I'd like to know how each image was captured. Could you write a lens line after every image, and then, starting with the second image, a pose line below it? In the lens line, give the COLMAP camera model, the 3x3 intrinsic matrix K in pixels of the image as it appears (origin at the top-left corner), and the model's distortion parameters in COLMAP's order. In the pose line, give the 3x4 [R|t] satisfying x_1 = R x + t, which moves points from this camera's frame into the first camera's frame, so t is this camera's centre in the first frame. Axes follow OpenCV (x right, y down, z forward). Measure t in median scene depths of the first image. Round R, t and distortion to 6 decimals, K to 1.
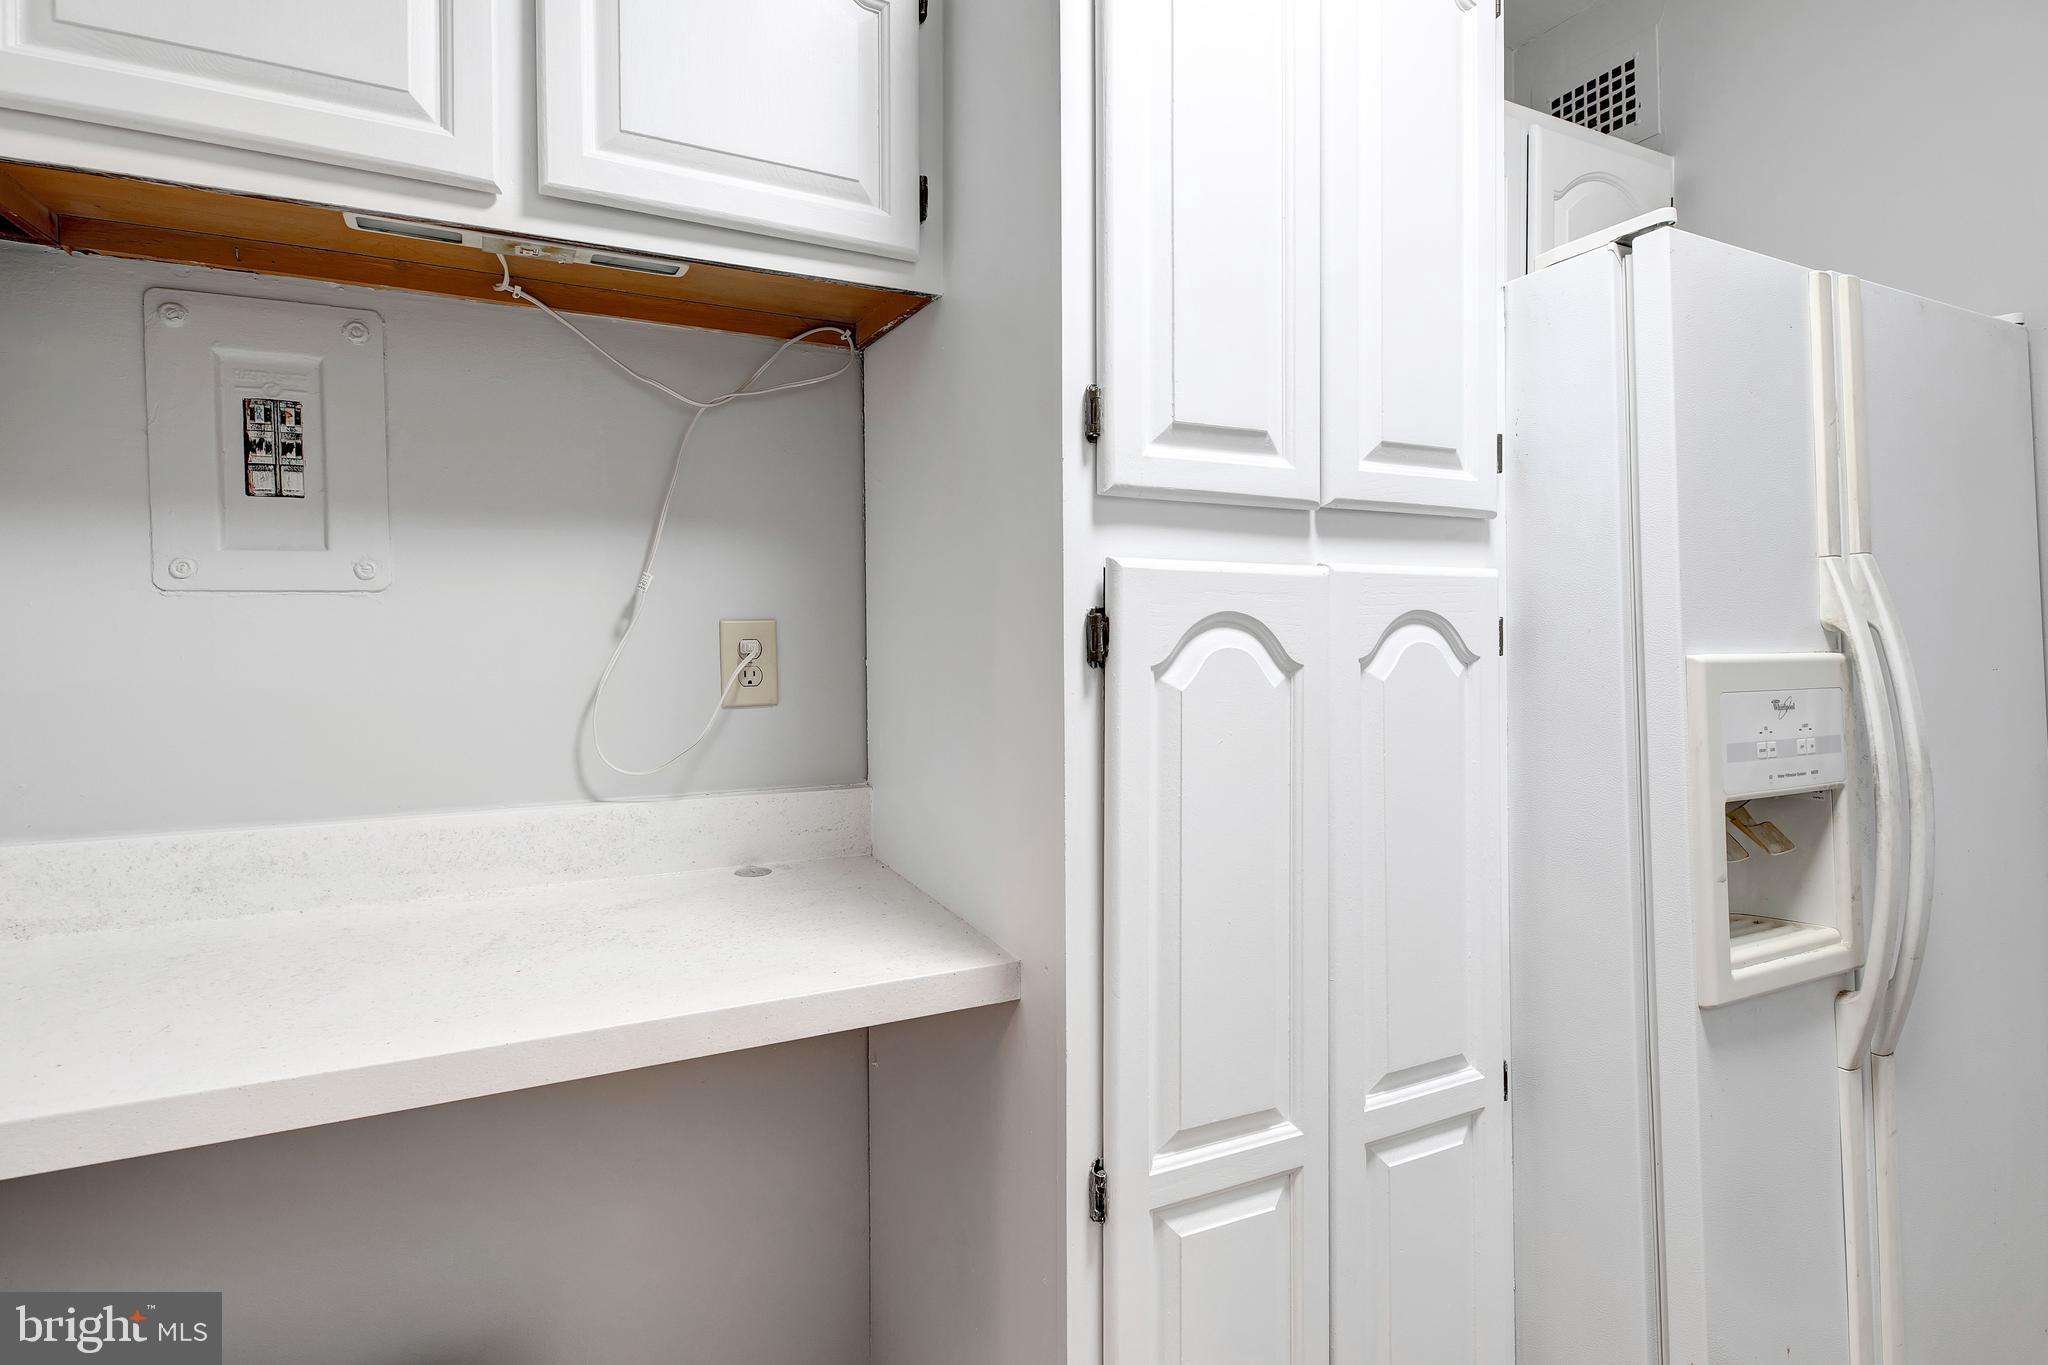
lens RADIAL K [[997.9, 0, 951.3], [0, 997.9, 614.7], [0, 0, 1]] dist [0.009979, -0.002468]
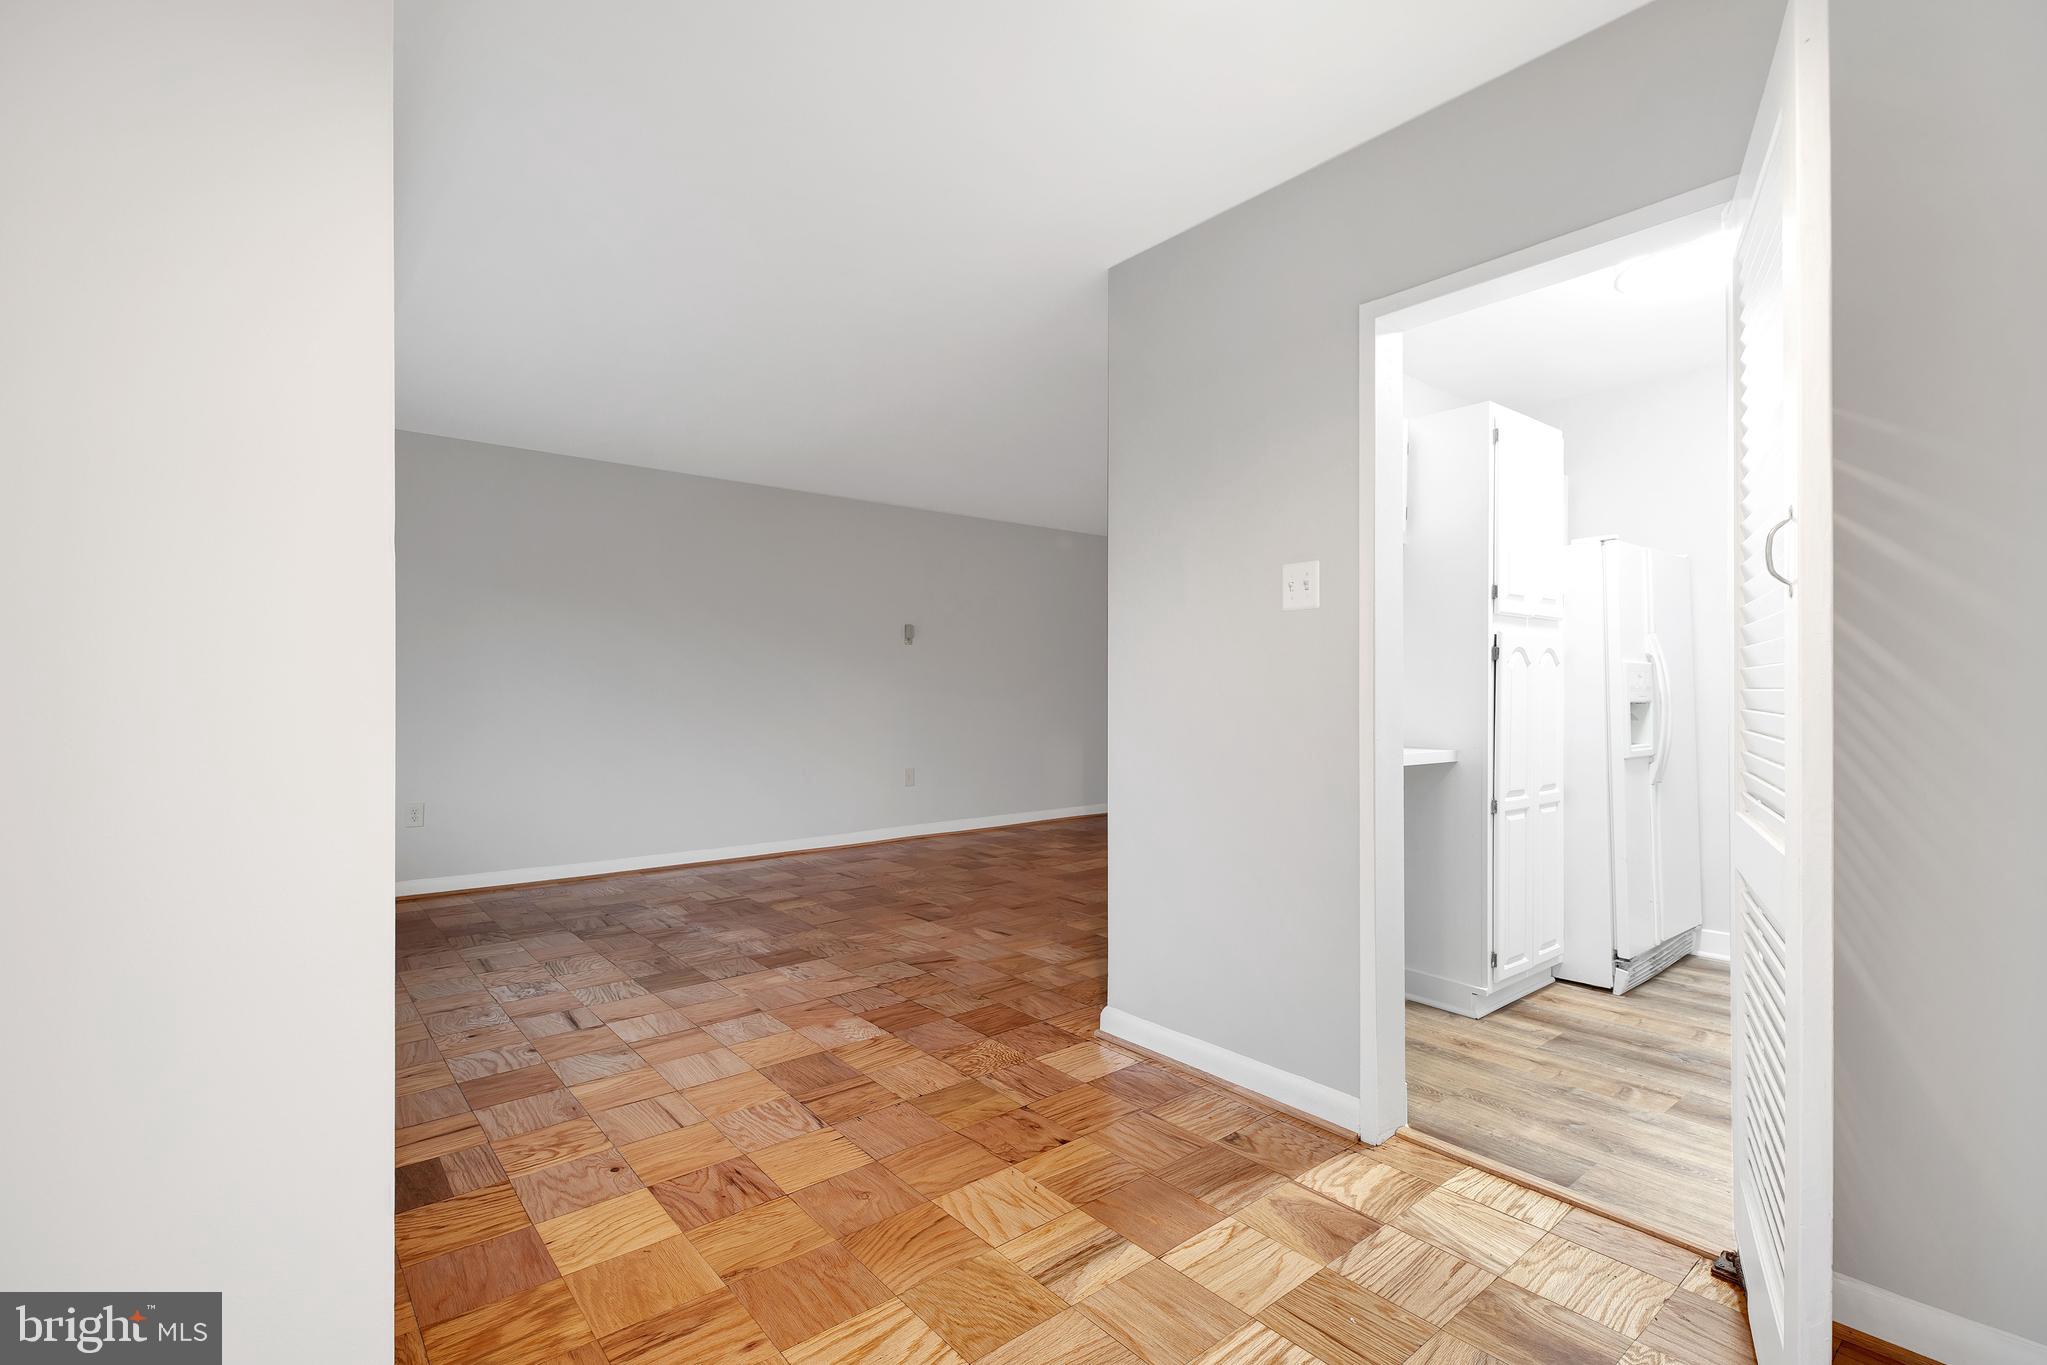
lens RADIAL K [[930.3, 0, 1017.9], [0, 930.3, 677.8], [0, 0, 1]] dist [0.001947, 0.000346]
pose [[0.971998, 0.003298, 0.234965, -2.010100], [-0.003628, 0.999993, 0.000973, 0.098741], [-0.234960, -0.001799, 0.972003, -1.621169]]
